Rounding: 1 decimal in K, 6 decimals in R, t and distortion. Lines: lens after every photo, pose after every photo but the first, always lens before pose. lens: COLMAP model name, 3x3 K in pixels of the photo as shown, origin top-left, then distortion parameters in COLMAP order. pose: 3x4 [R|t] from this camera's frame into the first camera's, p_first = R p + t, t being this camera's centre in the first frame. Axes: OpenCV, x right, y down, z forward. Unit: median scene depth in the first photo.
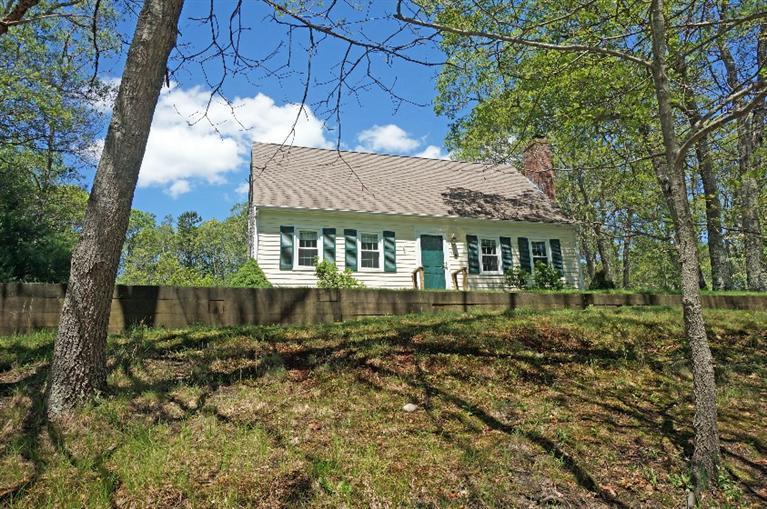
lens RADIAL K [[517.1, 0, 385.6], [0, 517.1, 255.7], [0, 0, 1]] dist [-0.036607, 0.021843]
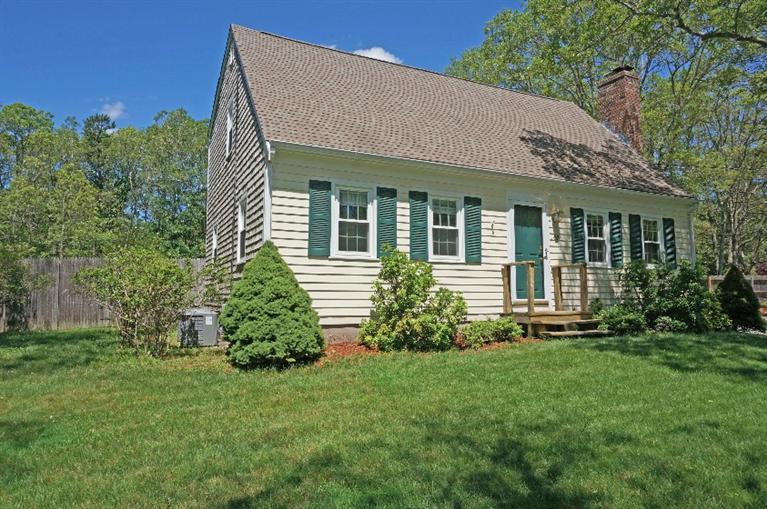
lens RADIAL K [[517.1, 0, 381.6], [0, 517.1, 253.2], [0, 0, 1]] dist [-0.036607, 0.021843]
pose [[0.985967, 0.053662, 0.158080, -0.196716], [-0.076393, 0.986997, 0.141424, -0.059208], [-0.148436, -0.151516, 0.977246, 0.391076]]
